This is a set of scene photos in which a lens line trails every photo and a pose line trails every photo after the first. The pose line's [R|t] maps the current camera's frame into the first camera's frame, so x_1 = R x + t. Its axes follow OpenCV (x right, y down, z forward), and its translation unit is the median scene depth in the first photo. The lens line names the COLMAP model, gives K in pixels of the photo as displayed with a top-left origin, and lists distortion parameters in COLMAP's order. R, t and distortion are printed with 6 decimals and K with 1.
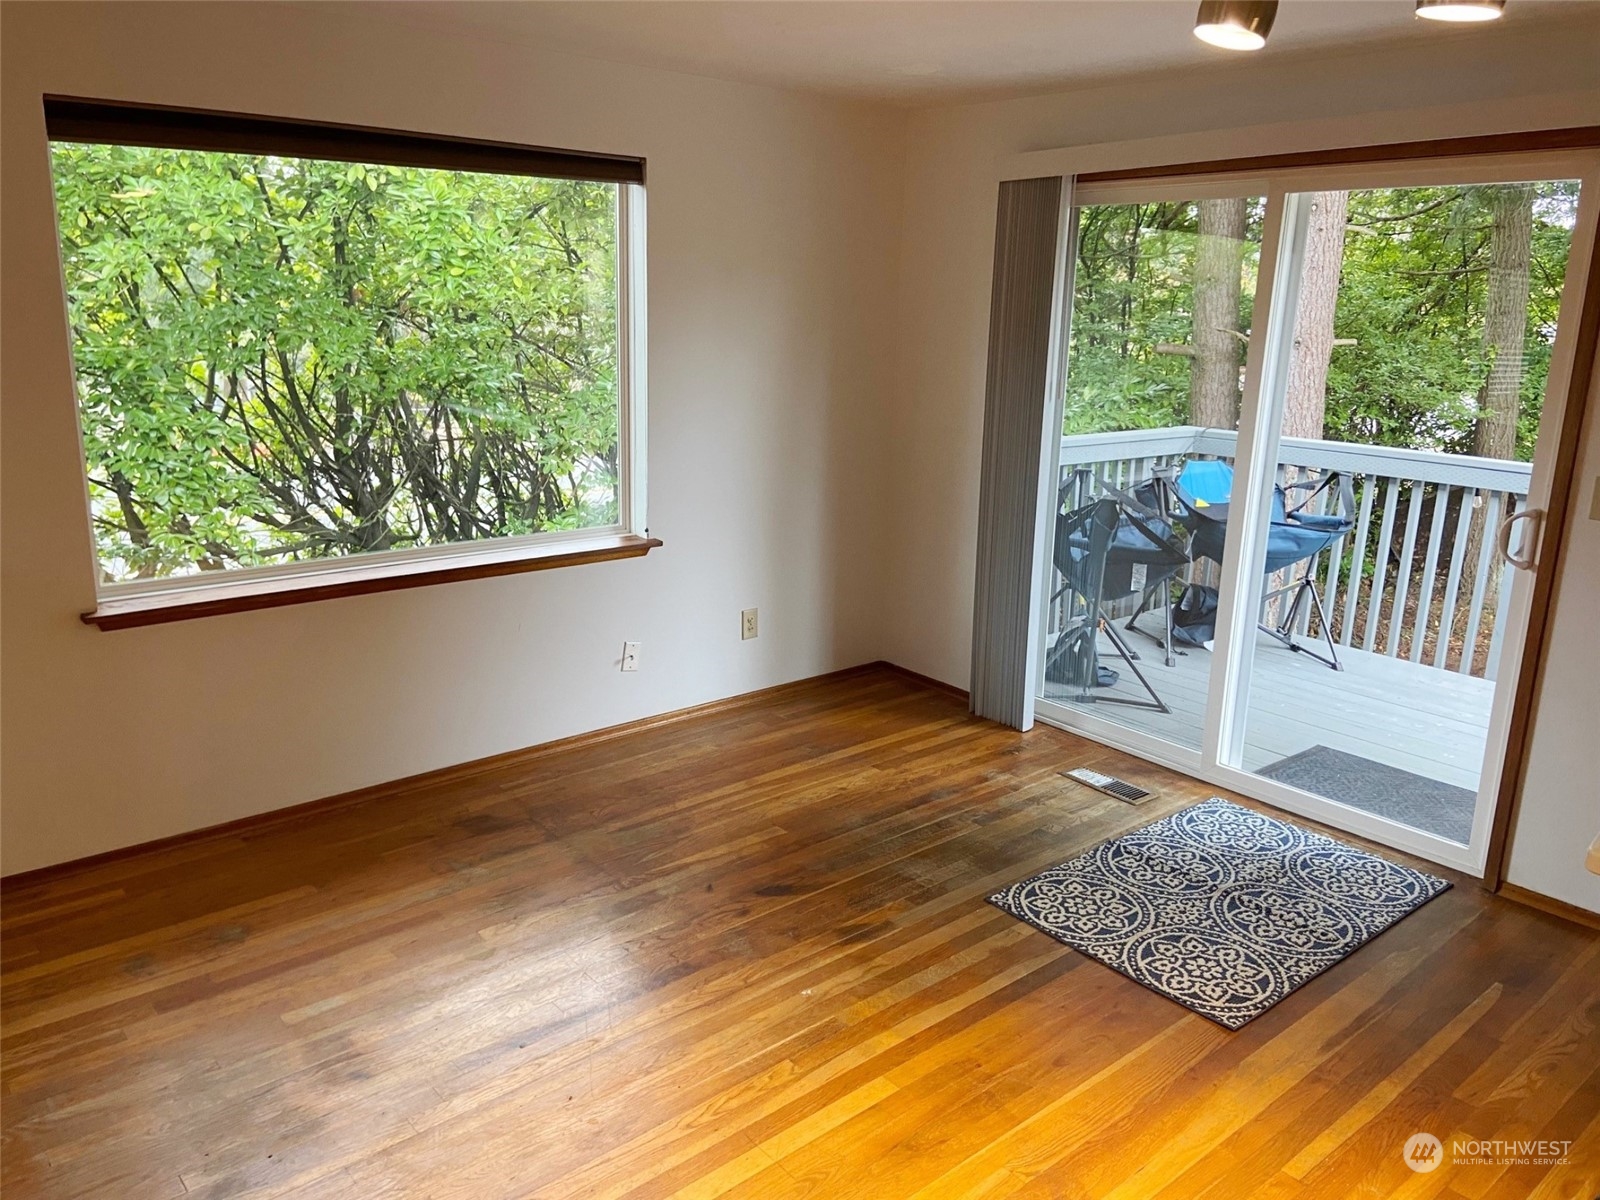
lens RADIAL K [[1220.0, 0, 801.4], [0, 1220.0, 589.6], [0, 0, 1]] dist [0.123306, -0.154206]
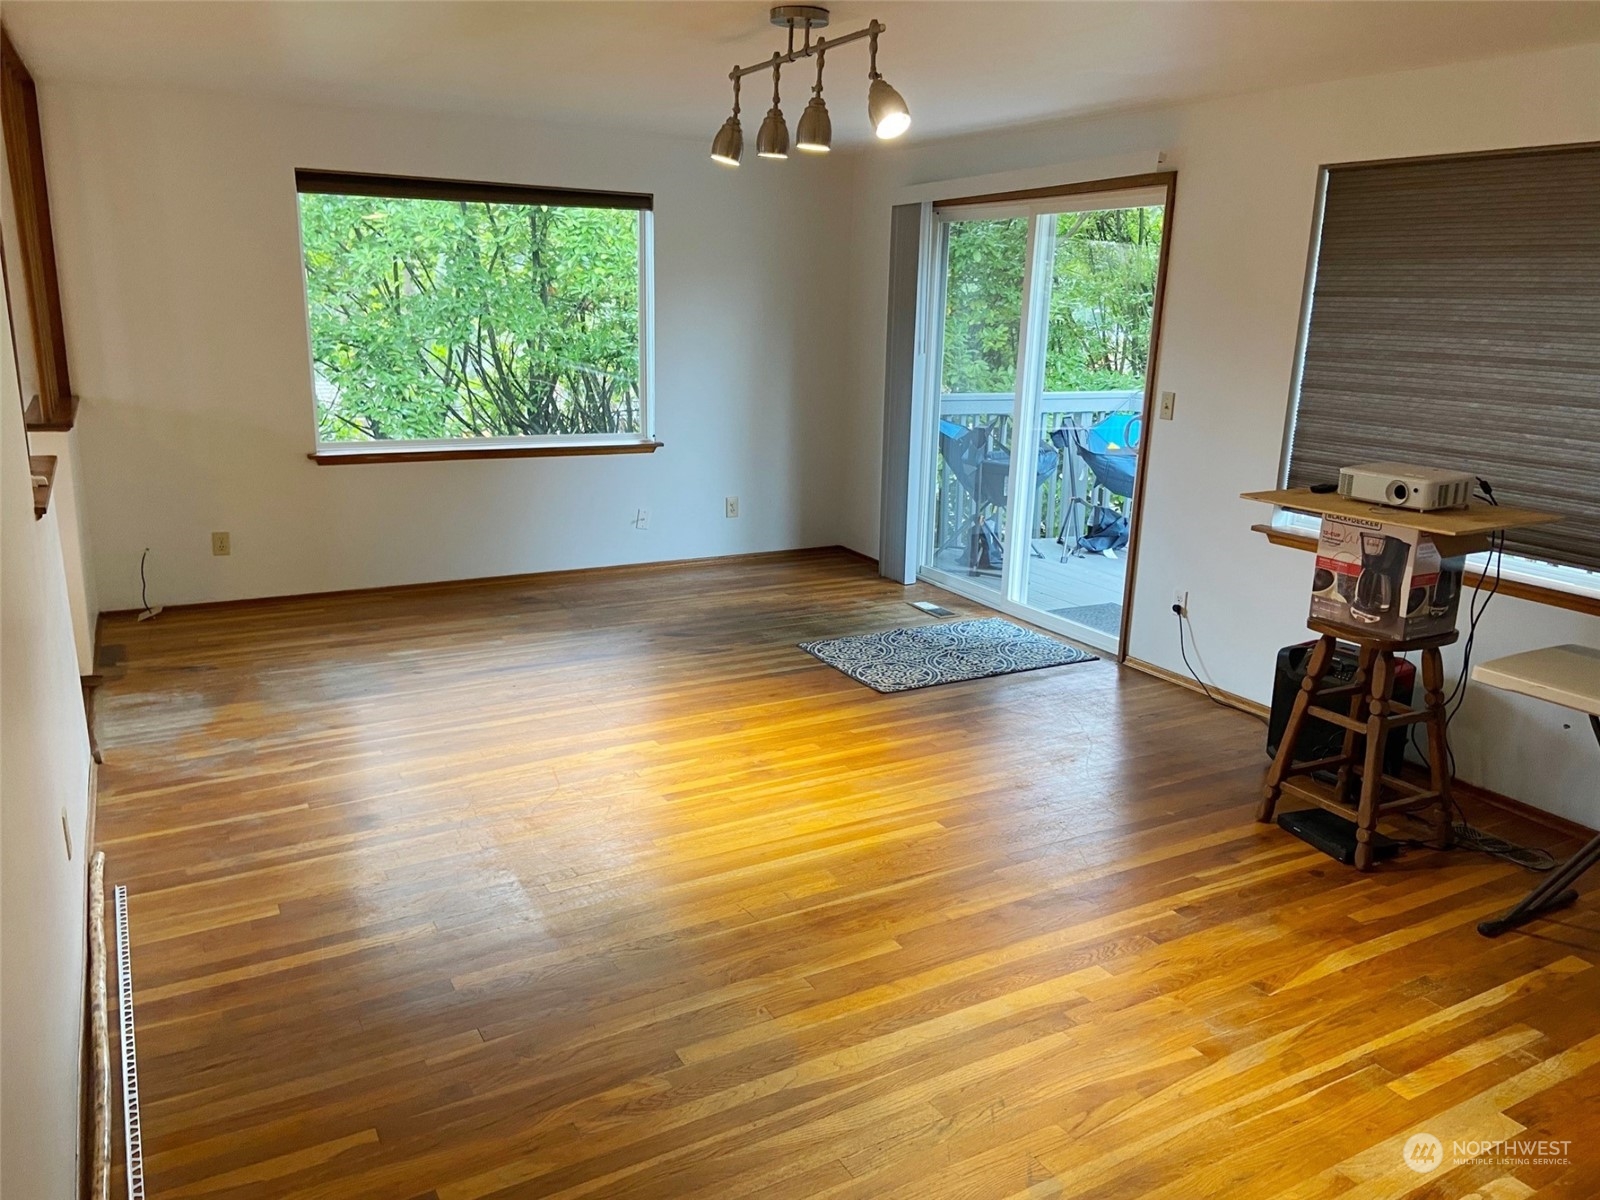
lens RADIAL K [[1220.0, 0, 801.4], [0, 1220.0, 589.6], [0, 0, 1]] dist [0.123306, -0.154206]
pose [[0.980338, 0.048264, -0.191333, 0.379342], [-0.049133, 0.998792, 0.000202, 0.143665], [0.191112, 0.009203, 0.981525, -0.496226]]
